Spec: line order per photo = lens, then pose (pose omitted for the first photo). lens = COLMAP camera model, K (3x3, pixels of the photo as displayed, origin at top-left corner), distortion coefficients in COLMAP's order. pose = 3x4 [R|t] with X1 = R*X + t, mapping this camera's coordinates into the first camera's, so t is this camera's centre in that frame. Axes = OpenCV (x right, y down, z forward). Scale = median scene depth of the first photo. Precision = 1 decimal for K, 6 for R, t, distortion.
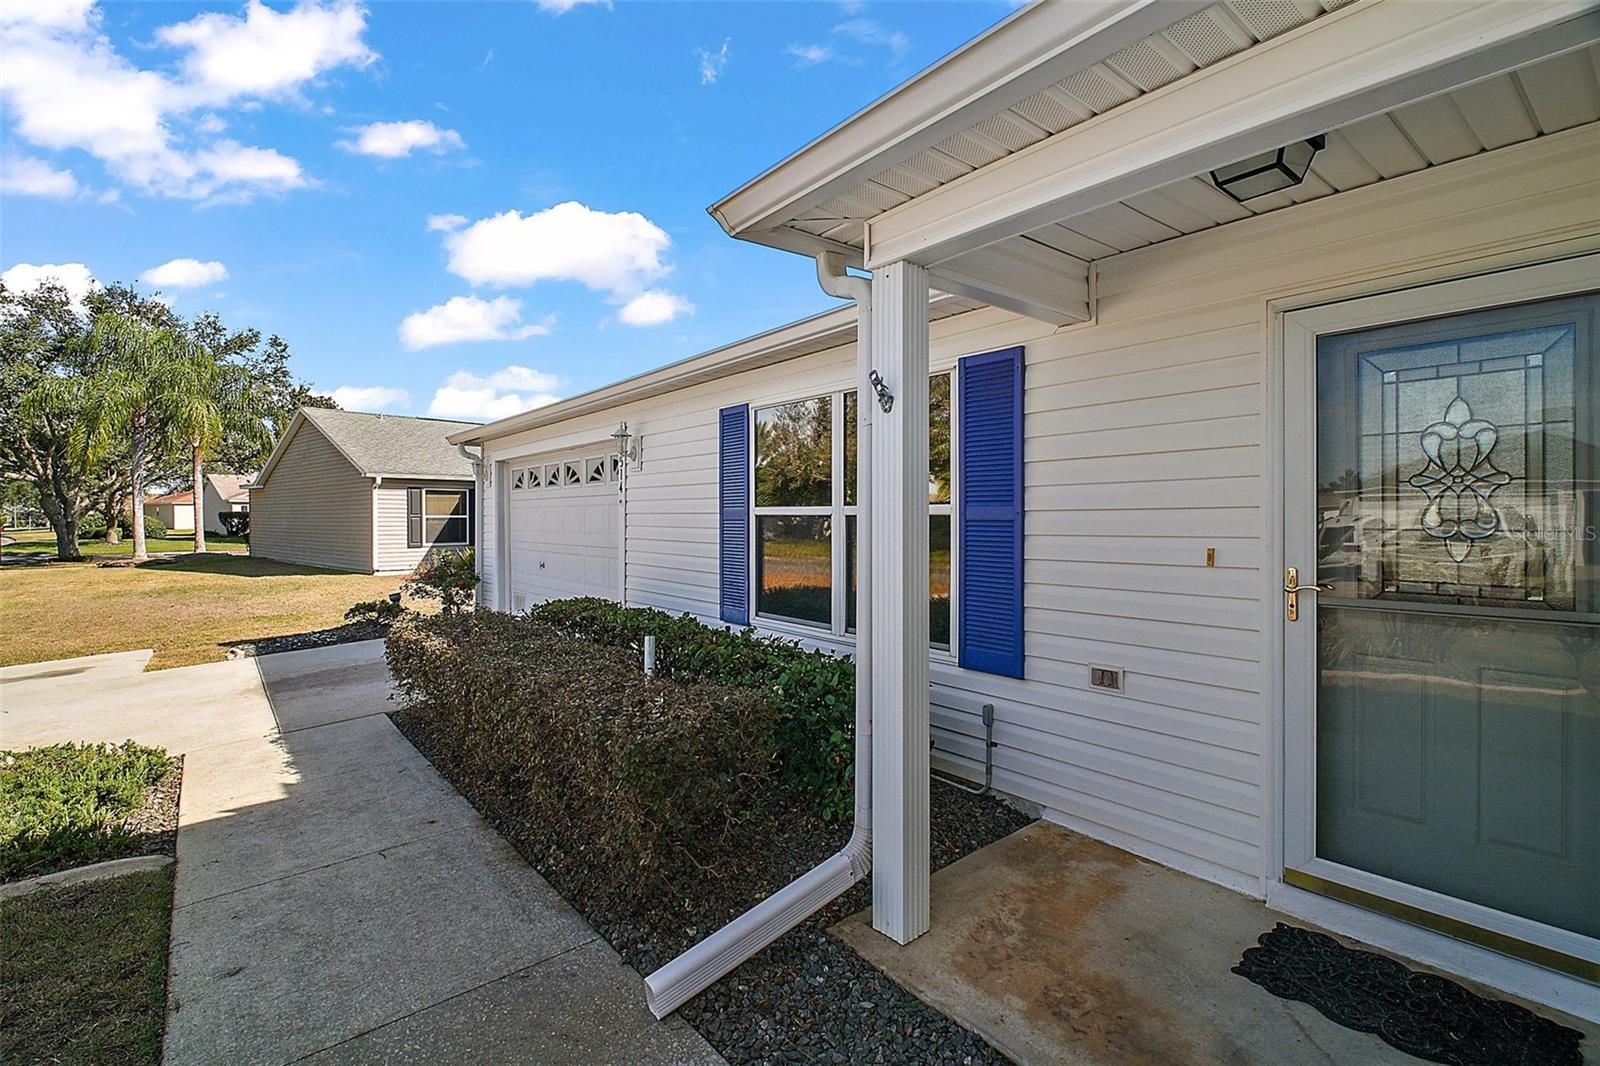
lens RADIAL K [[725.6, 0, 795.1], [0, 725.6, 514.2], [0, 0, 1]] dist [-0.000493, -0.015813]
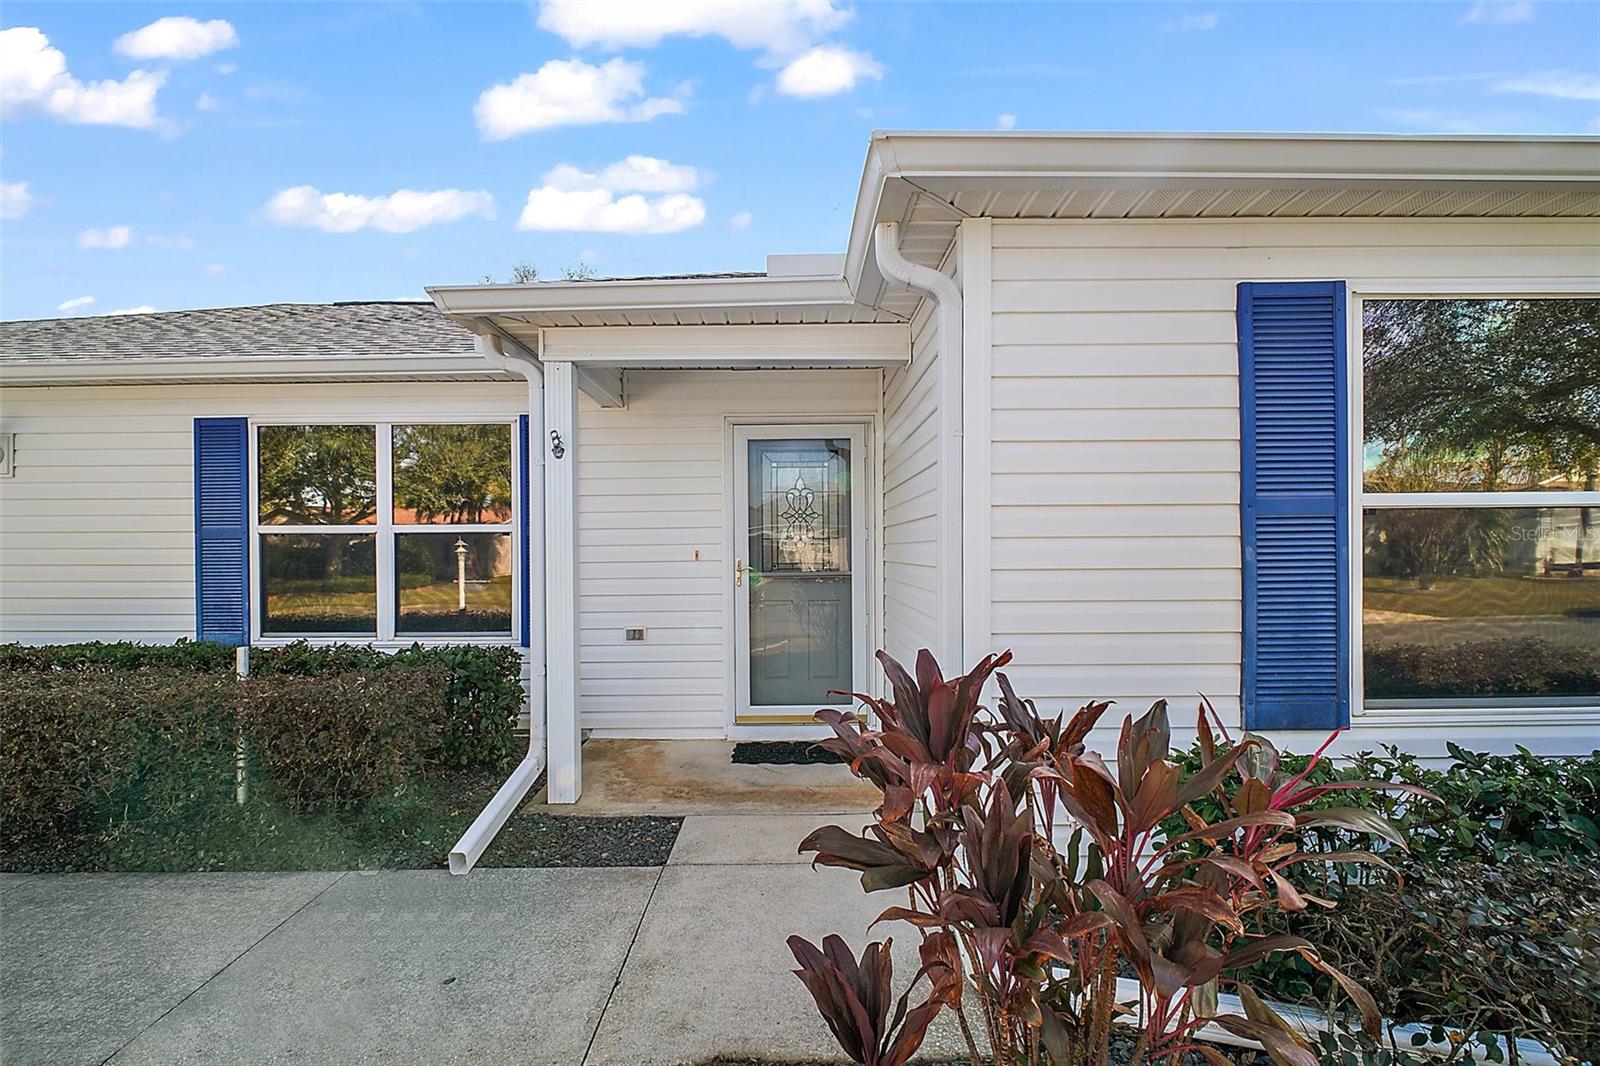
lens RADIAL K [[745.7, 0, 792.5], [0, 745.7, 543.7], [0, 0, 1]] dist [0.000617, -0.008233]
pose [[0.624749, 0.005872, 0.780804, -0.746677], [0.003611, 0.999939, -0.010409, 0.053316], [-0.780817, 0.009323, 0.624690, -0.341576]]
